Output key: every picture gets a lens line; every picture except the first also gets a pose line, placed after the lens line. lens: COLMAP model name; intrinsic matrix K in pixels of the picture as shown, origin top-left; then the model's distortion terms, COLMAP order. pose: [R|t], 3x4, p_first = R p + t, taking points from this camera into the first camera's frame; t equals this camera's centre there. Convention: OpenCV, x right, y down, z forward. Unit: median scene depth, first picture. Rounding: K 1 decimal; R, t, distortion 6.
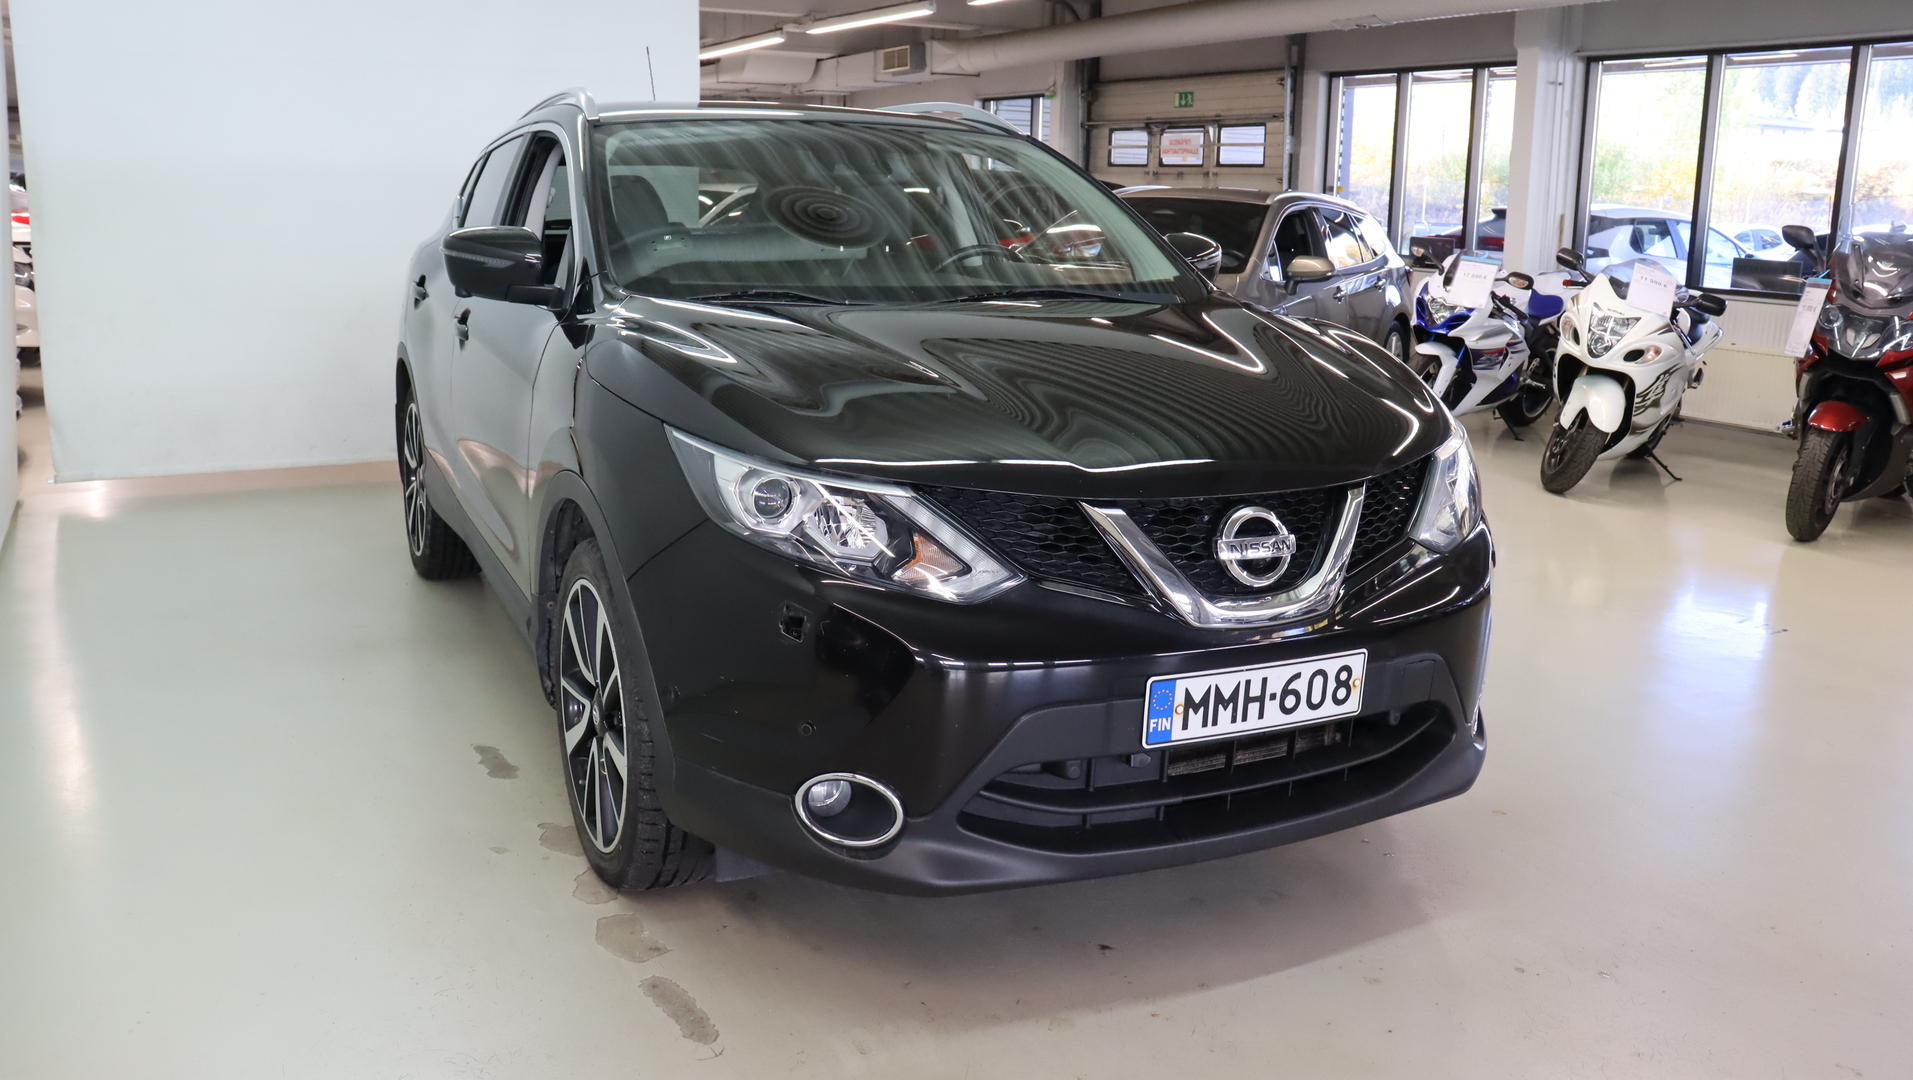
lens RADIAL K [[1636.3, 0, 958.9], [0, 1636.3, 538.2], [0, 0, 1]] dist [-0.141622, 0.114155]
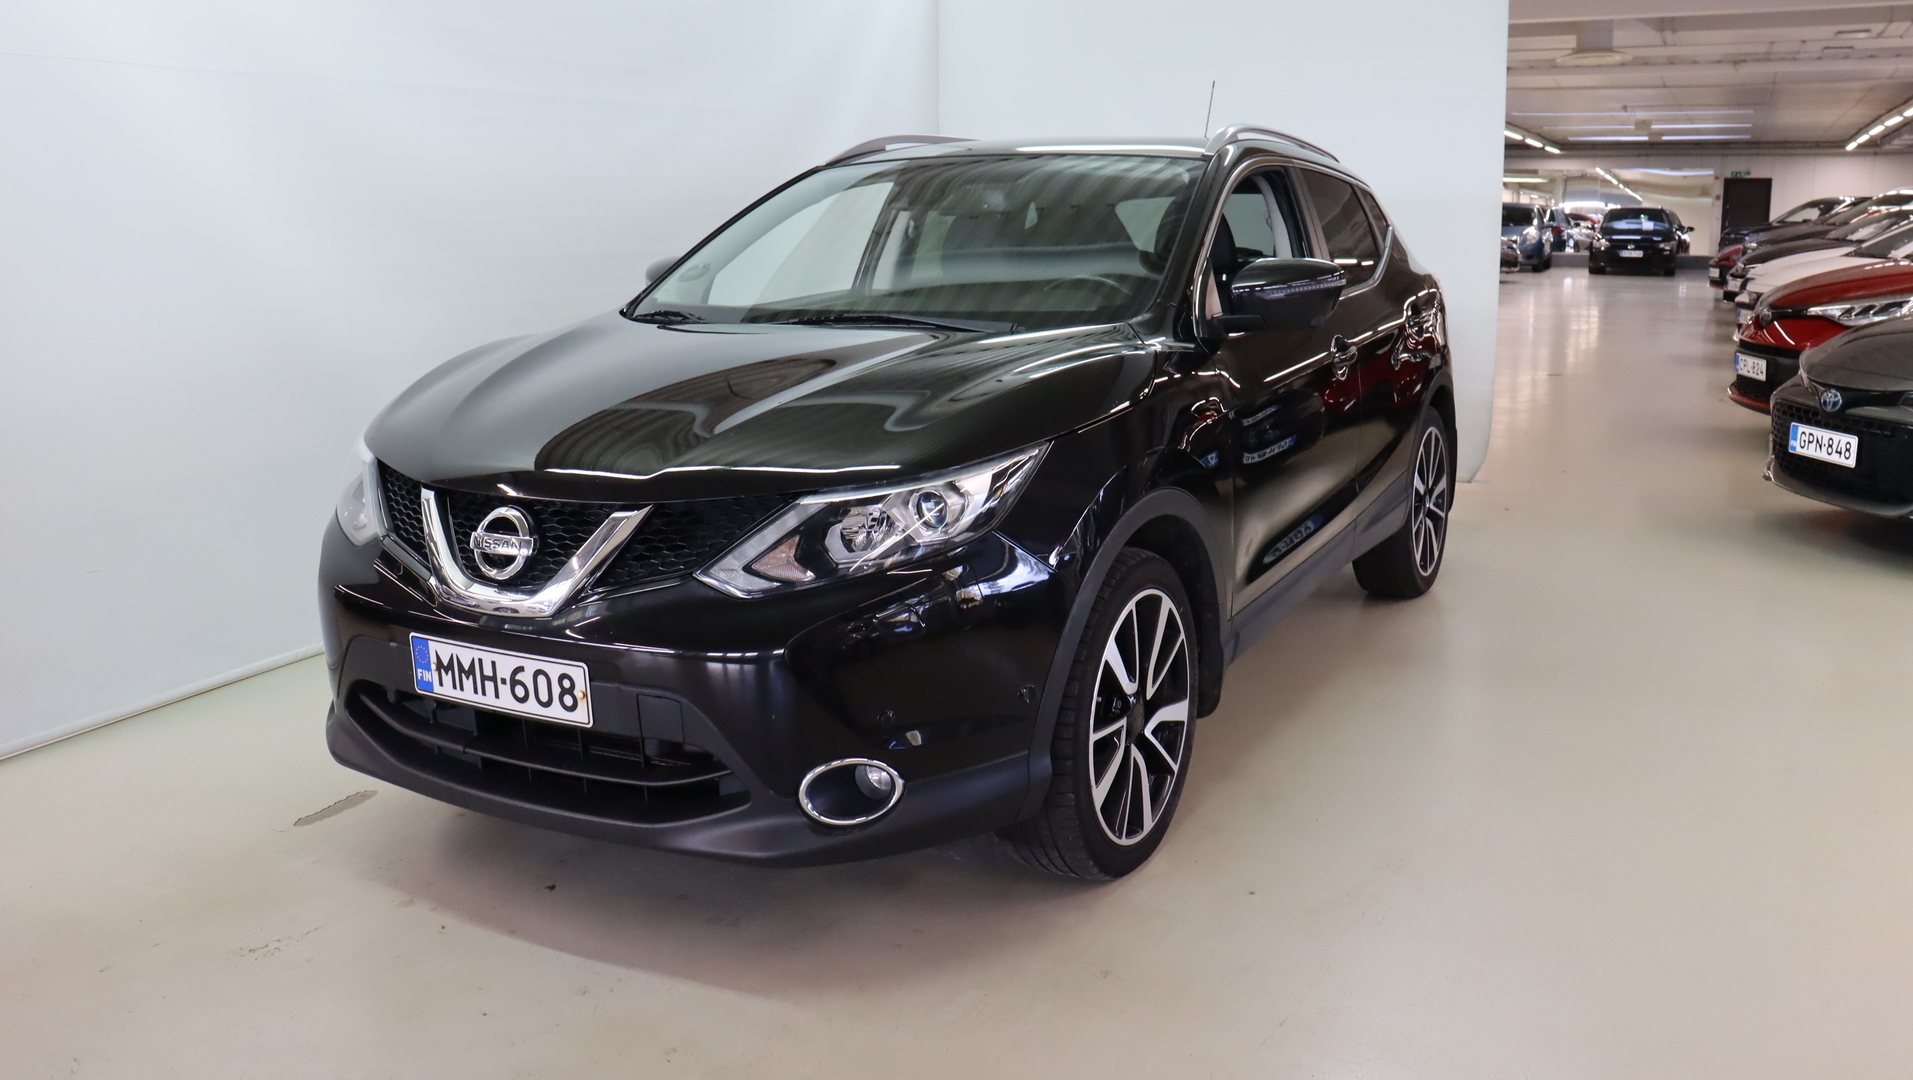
lens RADIAL K [[1636.3, 0, 950.8], [0, 1636.3, 547.5], [0, 0, 1]] dist [-0.141622, 0.114155]
pose [[0.546995, 0.141949, -0.825013, 1.221446], [-0.150311, 0.986156, 0.070017, -0.111298], [0.823531, 0.085709, 0.560759, 0.614726]]
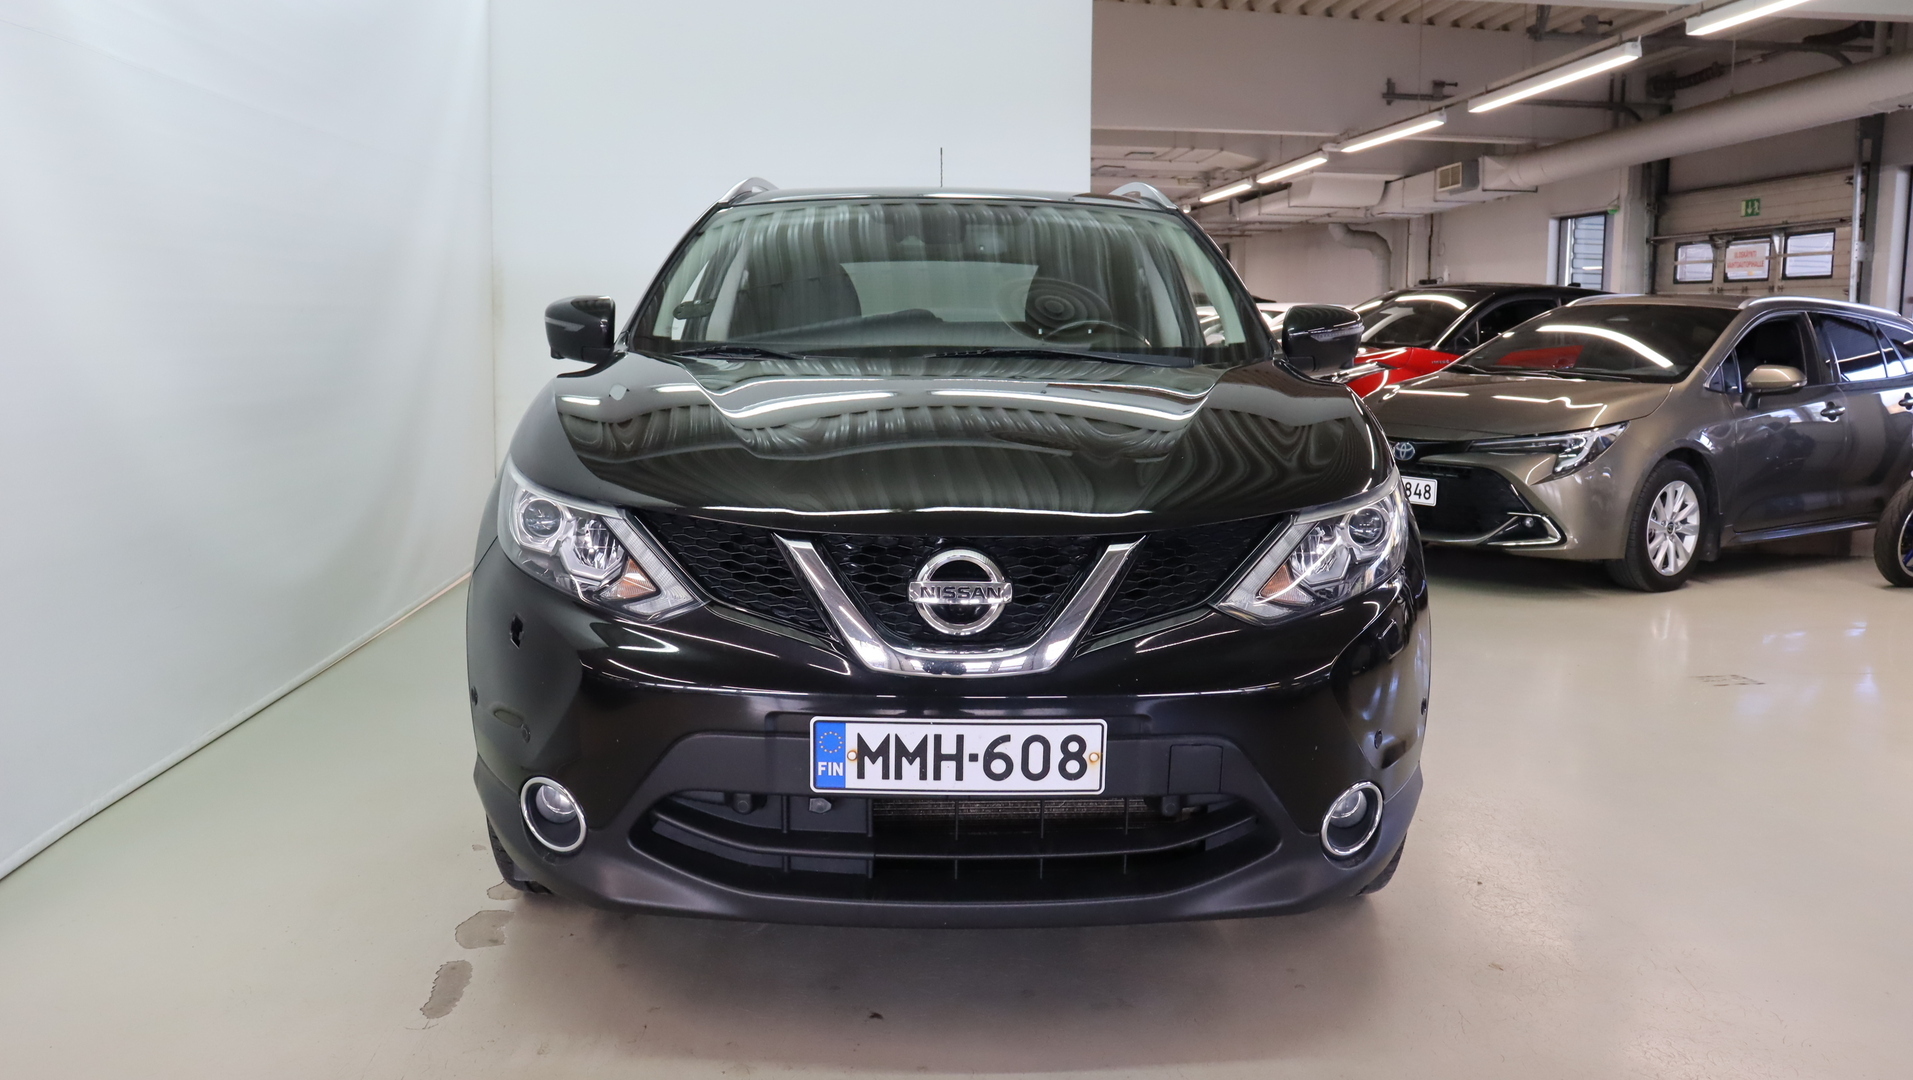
lens RADIAL K [[1636.3, 0, 960.3], [0, 1636.3, 540.7], [0, 0, 1]] dist [-0.141622, 0.114155]
pose [[0.901866, 0.045477, -0.429615, 0.565371], [-0.081841, 0.994422, -0.066538, 0.036637], [0.424192, 0.095169, 0.900558, 0.150206]]
